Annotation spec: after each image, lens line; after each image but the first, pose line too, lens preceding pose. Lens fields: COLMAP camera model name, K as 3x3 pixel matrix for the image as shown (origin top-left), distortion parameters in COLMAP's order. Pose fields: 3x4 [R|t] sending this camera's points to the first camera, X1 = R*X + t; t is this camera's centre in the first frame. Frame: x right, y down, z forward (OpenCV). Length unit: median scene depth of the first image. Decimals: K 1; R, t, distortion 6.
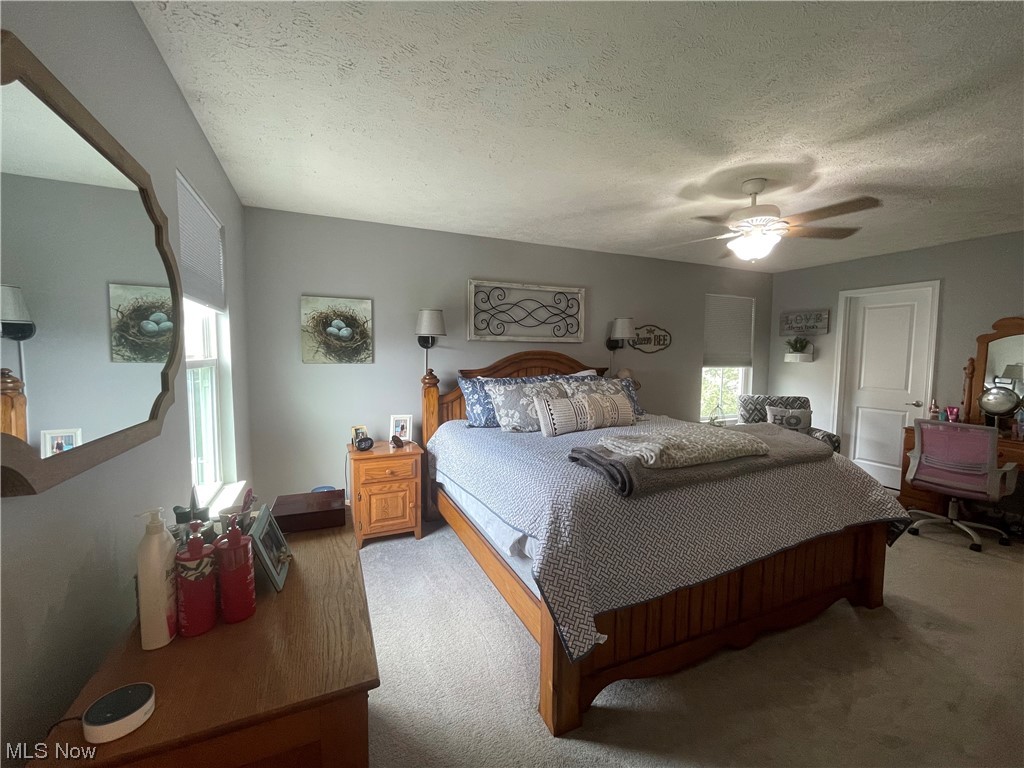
lens RADIAL K [[414.9, 0, 512.3], [0, 414.9, 381.5], [0, 0, 1]] dist [0.000556, -0.000004]
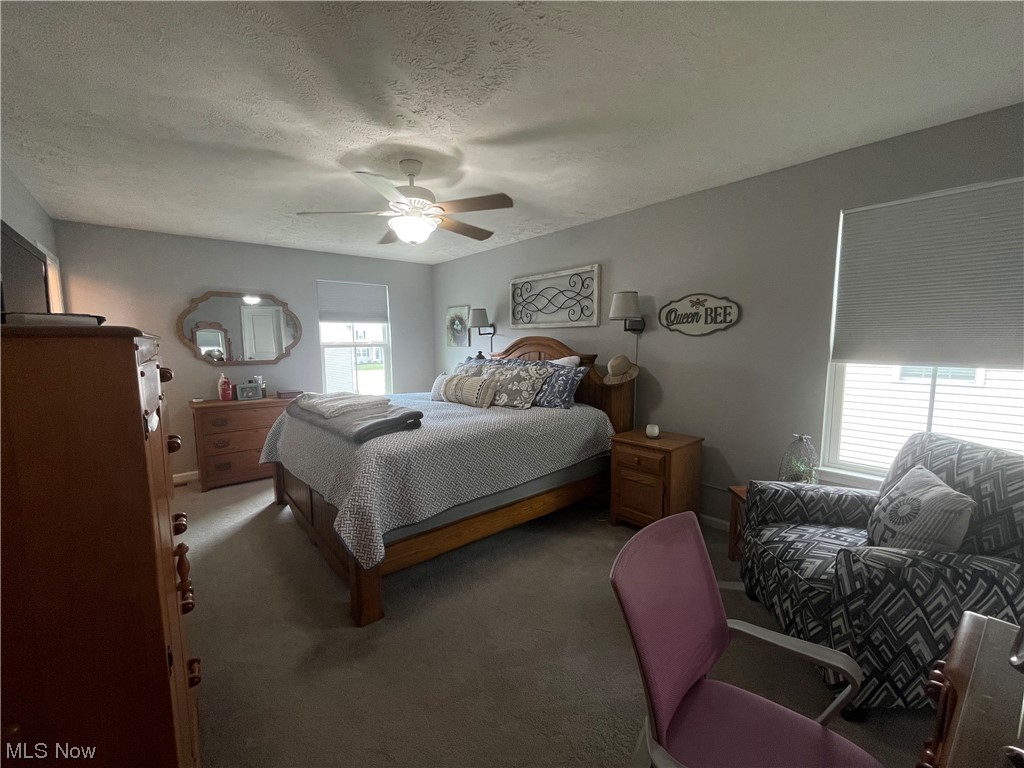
lens RADIAL K [[414.9, 0, 511.7], [0, 414.9, 385.5], [0, 0, 1]] dist [0.000556, -0.000004]
pose [[0.261578, 0.094648, -0.960530, 1.023823], [-0.063769, 0.994701, 0.080649, -0.028376], [0.963073, 0.040156, 0.266228, 0.620741]]
